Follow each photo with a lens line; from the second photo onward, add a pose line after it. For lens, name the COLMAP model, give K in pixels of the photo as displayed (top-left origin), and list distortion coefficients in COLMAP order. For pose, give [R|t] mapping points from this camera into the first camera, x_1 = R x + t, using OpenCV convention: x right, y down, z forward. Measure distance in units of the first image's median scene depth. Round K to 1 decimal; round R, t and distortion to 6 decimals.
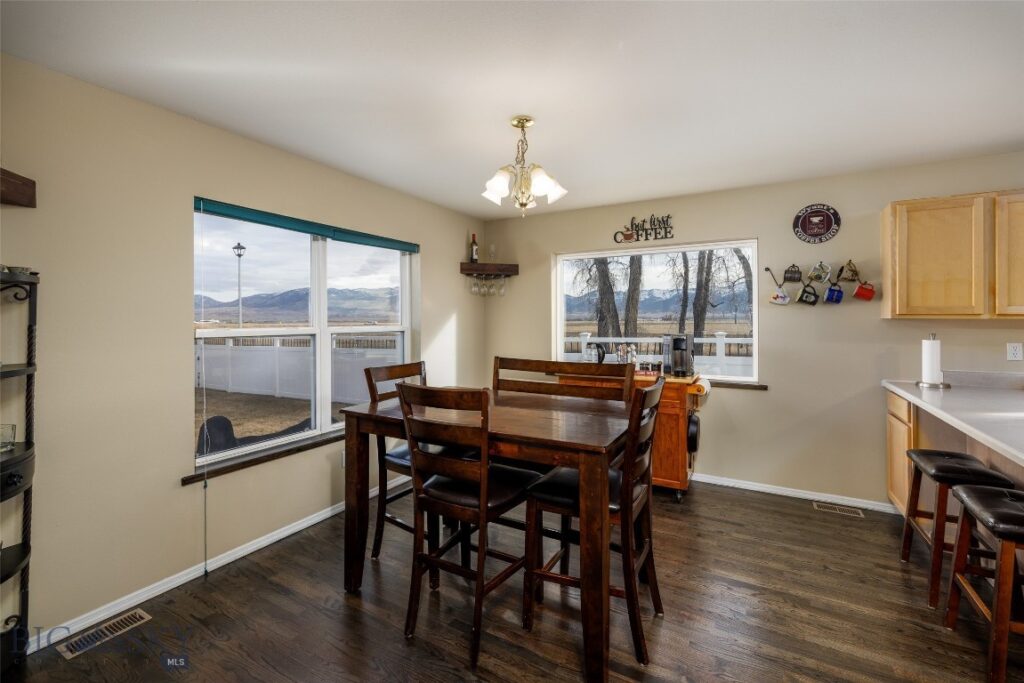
lens RADIAL K [[443.0, 0, 509.0], [0, 443.0, 318.8], [0, 0, 1]] dist [-0.000865, -0.000308]
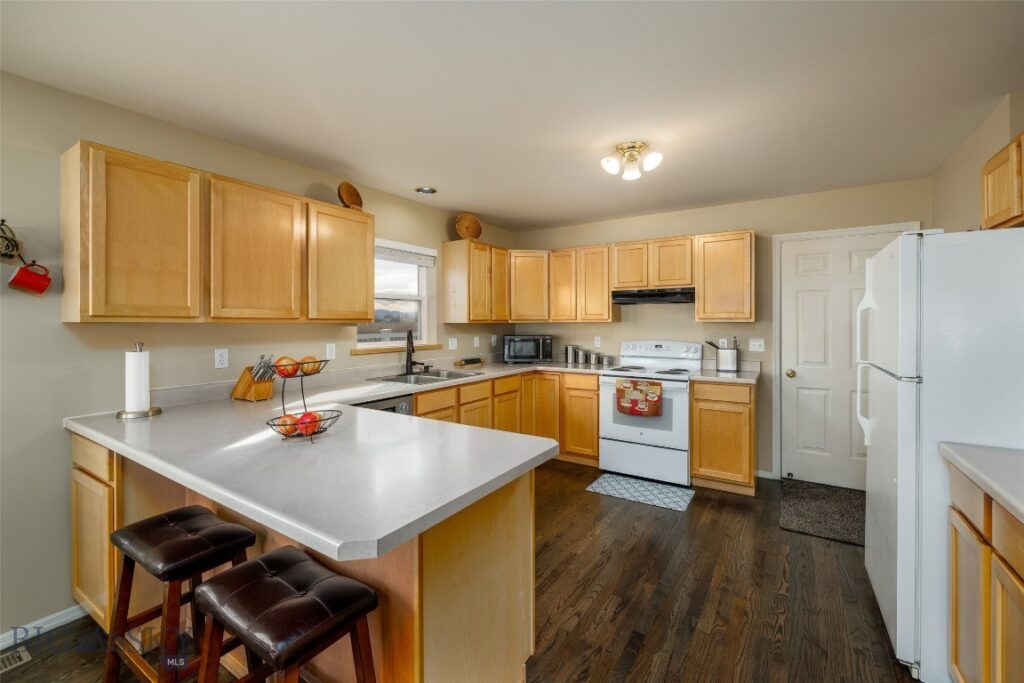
lens RADIAL K [[443.0, 0, 512.4], [0, 443.0, 321.6], [0, 0, 1]] dist [-0.000865, -0.000308]
pose [[0.065346, -0.001862, 0.997861, 0.238032], [-0.001110, 0.999998, 0.001938, -0.003346], [-0.997862, -0.001234, 0.065344, 0.299288]]
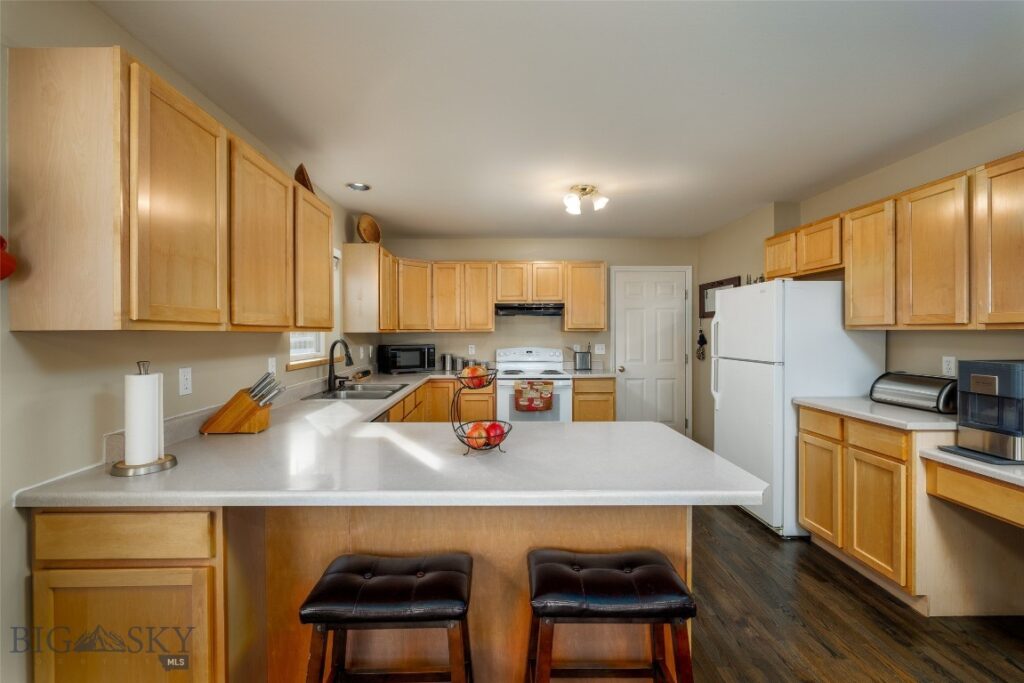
lens RADIAL K [[443.0, 0, 511.2], [0, 443.0, 333.1], [0, 0, 1]] dist [-0.000865, -0.000308]
pose [[-0.512081, -0.004299, 0.858926, 0.288690], [-0.001202, 0.999990, 0.004289, -0.000417], [-0.858936, 0.001164, -0.512082, 0.796758]]
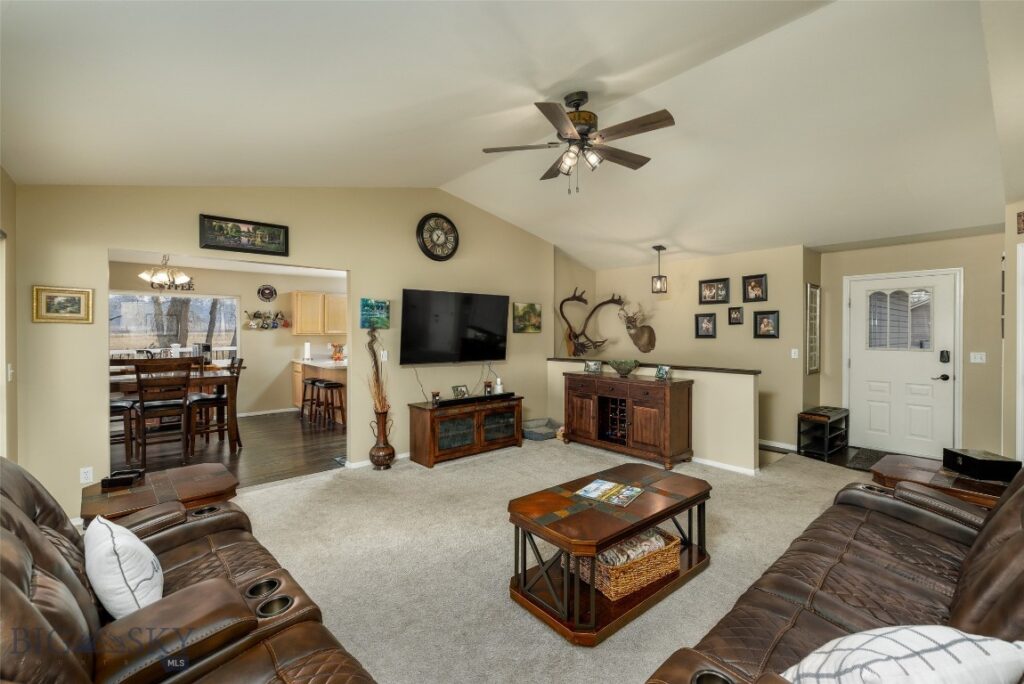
lens RADIAL K [[443.0, 0, 512.9], [0, 443.0, 336.5], [0, 0, 1]] dist [-0.000865, -0.000308]
pose [[0.332159, -0.005858, 0.943205, -1.067446], [0.001908, 0.999983, 0.005539, -0.002063], [-0.943222, -0.000040, 0.332164, -0.979199]]
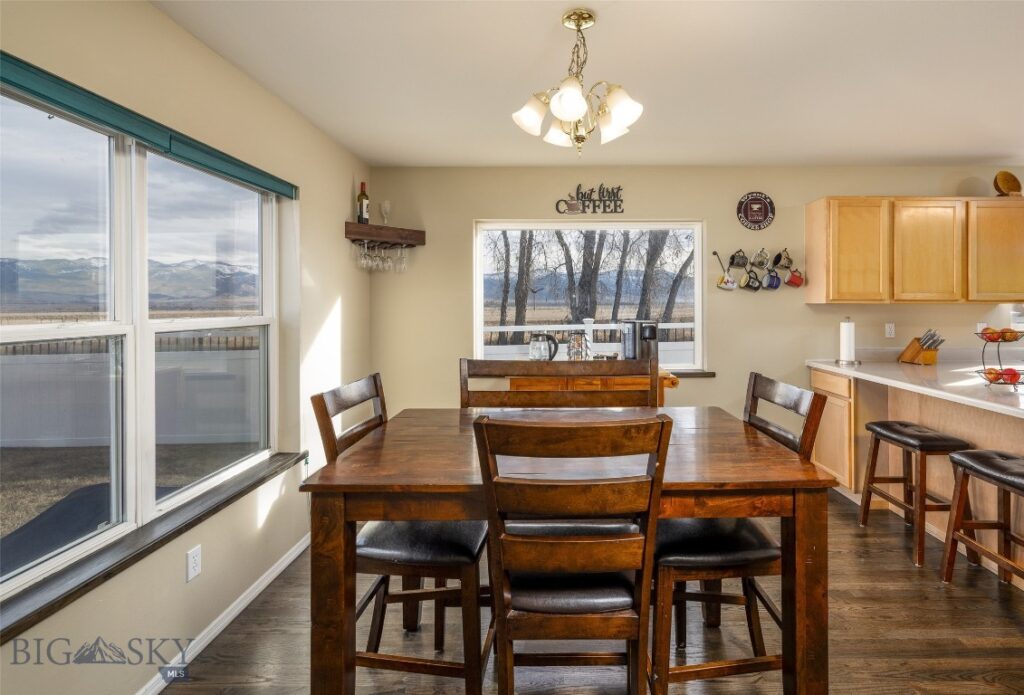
lens RADIAL K [[488.3, 0, 554.7], [0, 488.3, 309.9], [0, 0, 1]] dist [0.000446, 0.001473]
pose [[0.866515, -0.006859, 0.499104, -0.277146], [0.002280, 0.999950, 0.009783, 0.001475], [-0.499146, -0.007340, 0.866487, 0.259227]]
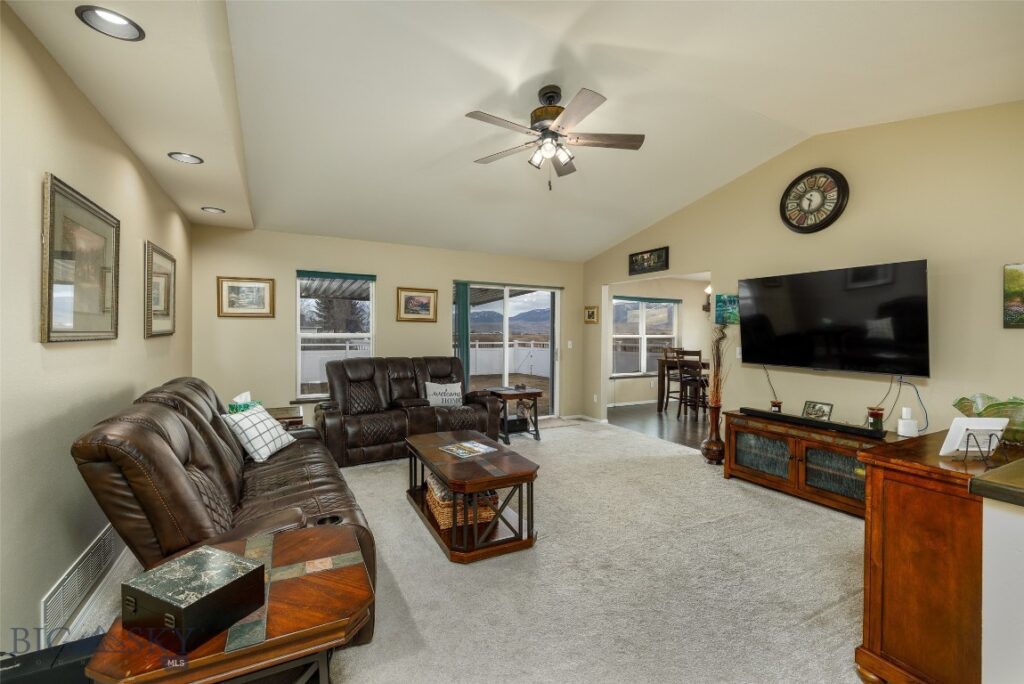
lens RADIAL K [[443.0, 0, 510.6], [0, 443.0, 339.3], [0, 0, 1]] dist [-0.000865, -0.000308]
pose [[0.848946, 0.017921, -0.528175, 0.302866], [-0.012282, 0.999824, 0.014183, 0.015856], [0.528336, -0.005554, 0.849017, -1.649594]]
